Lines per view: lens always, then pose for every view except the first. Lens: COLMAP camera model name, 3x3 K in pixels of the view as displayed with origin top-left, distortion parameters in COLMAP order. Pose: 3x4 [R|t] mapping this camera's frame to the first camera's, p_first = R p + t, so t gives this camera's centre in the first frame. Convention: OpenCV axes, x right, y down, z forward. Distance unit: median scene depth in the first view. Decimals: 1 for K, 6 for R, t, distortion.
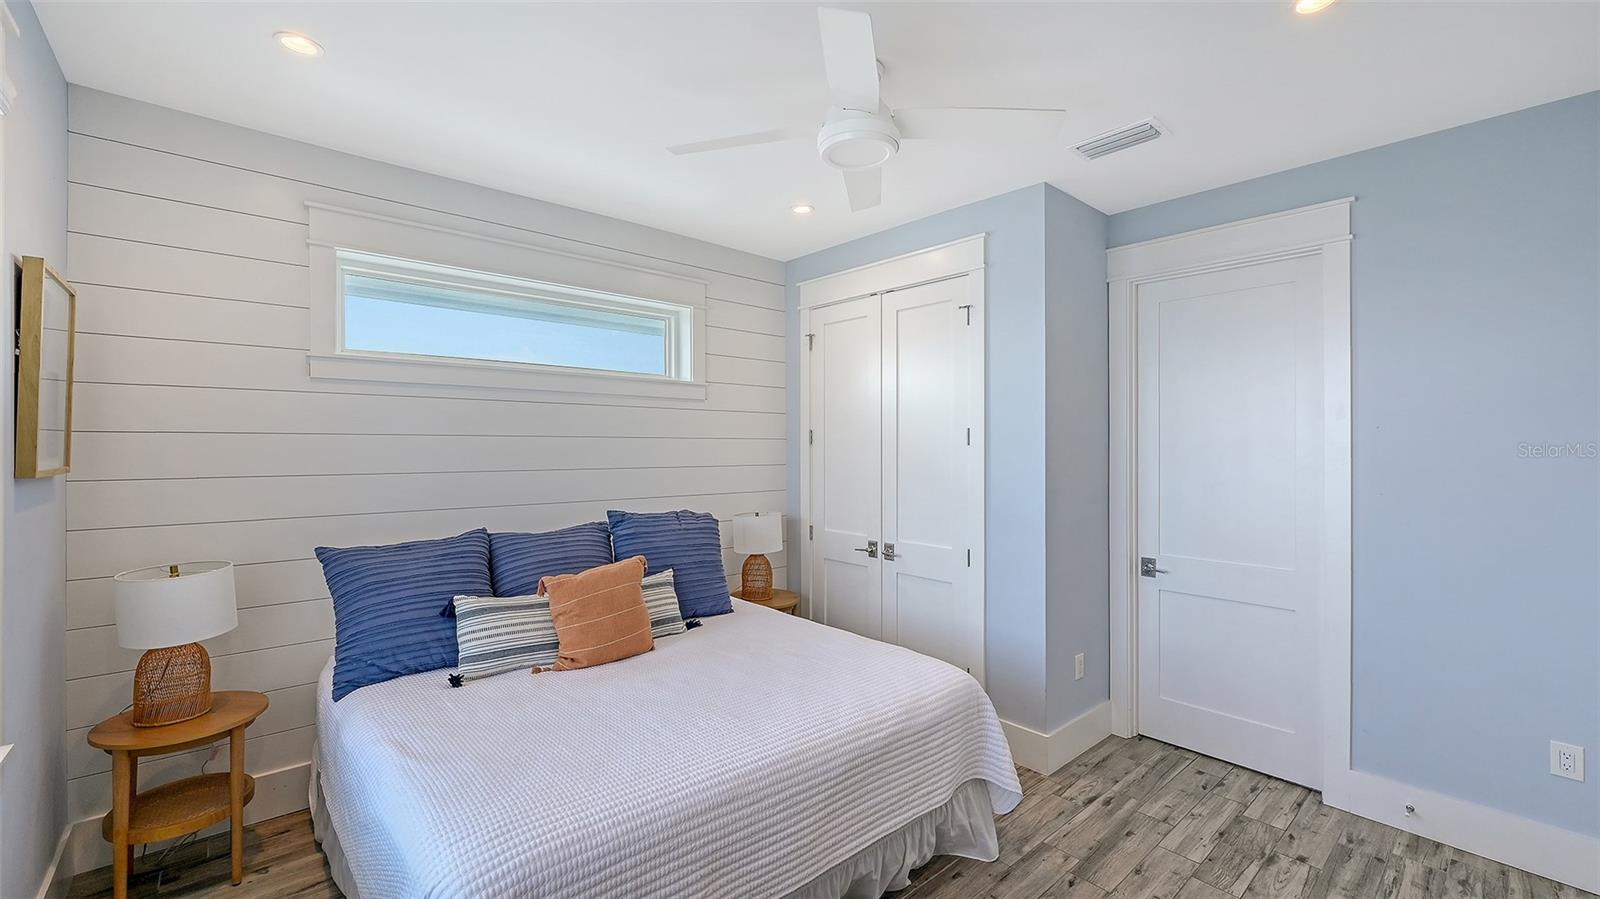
lens RADIAL K [[645.1, 0, 797.5], [0, 645.1, 444.1], [0, 0, 1]] dist [-0.001421, -0.000023]
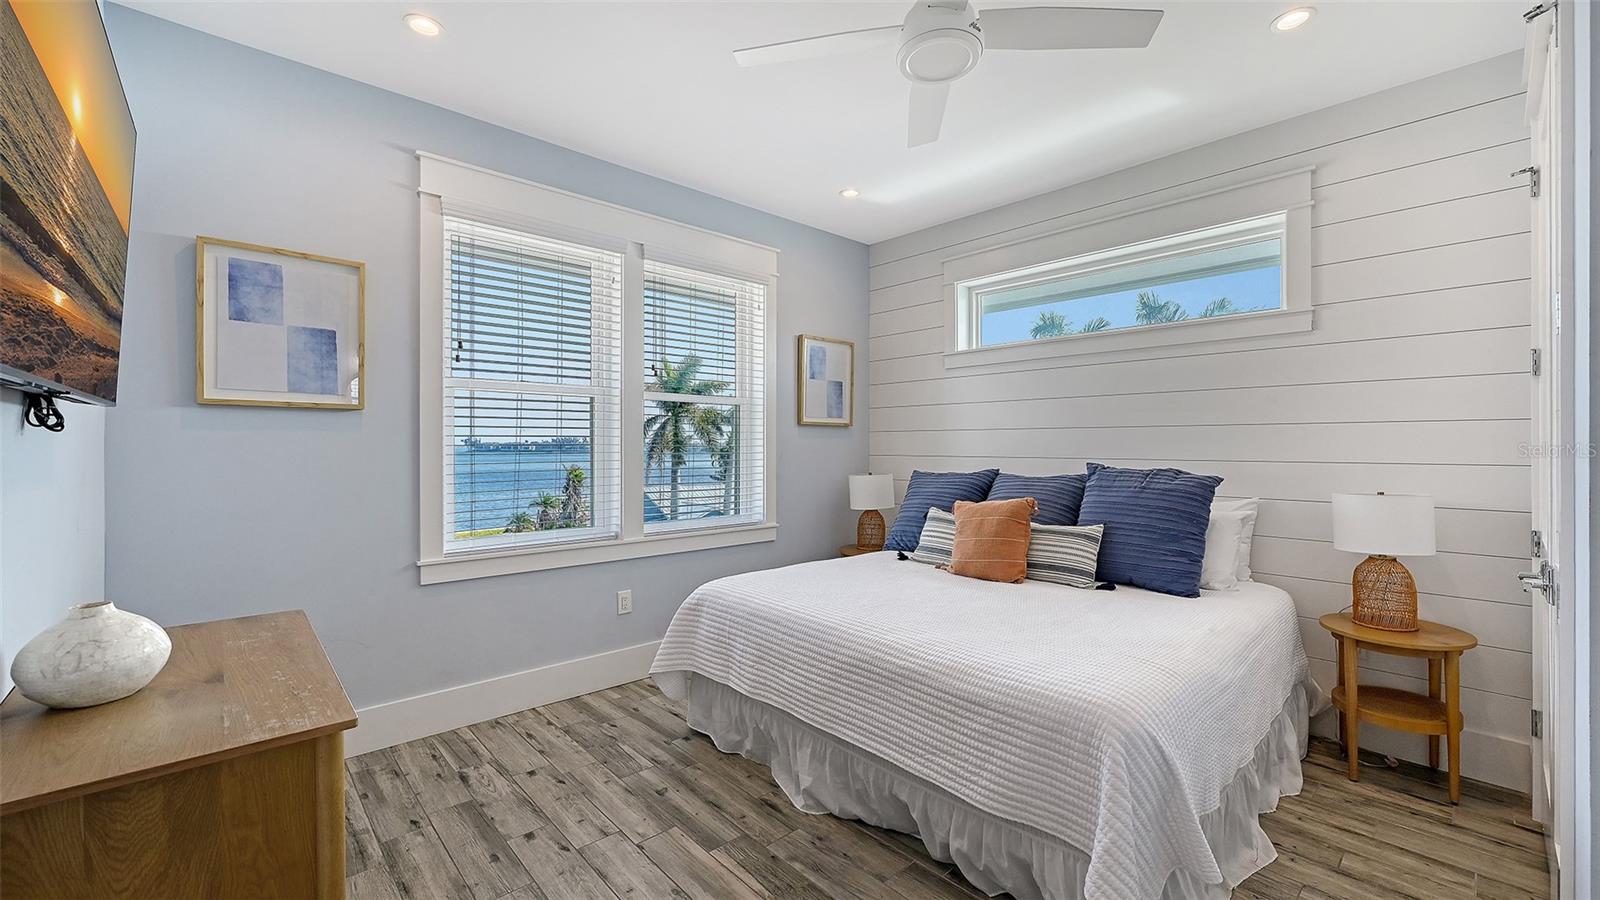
lens RADIAL K [[645.1, 0, 813.9], [0, 645.1, 440.6], [0, 0, 1]] dist [-0.001421, -0.000023]
pose [[0.036972, -0.009391, -0.999272, 0.892518], [-0.001782, 0.999954, -0.009463, 0.099909], [0.999315, 0.002131, 0.036953, 0.673131]]
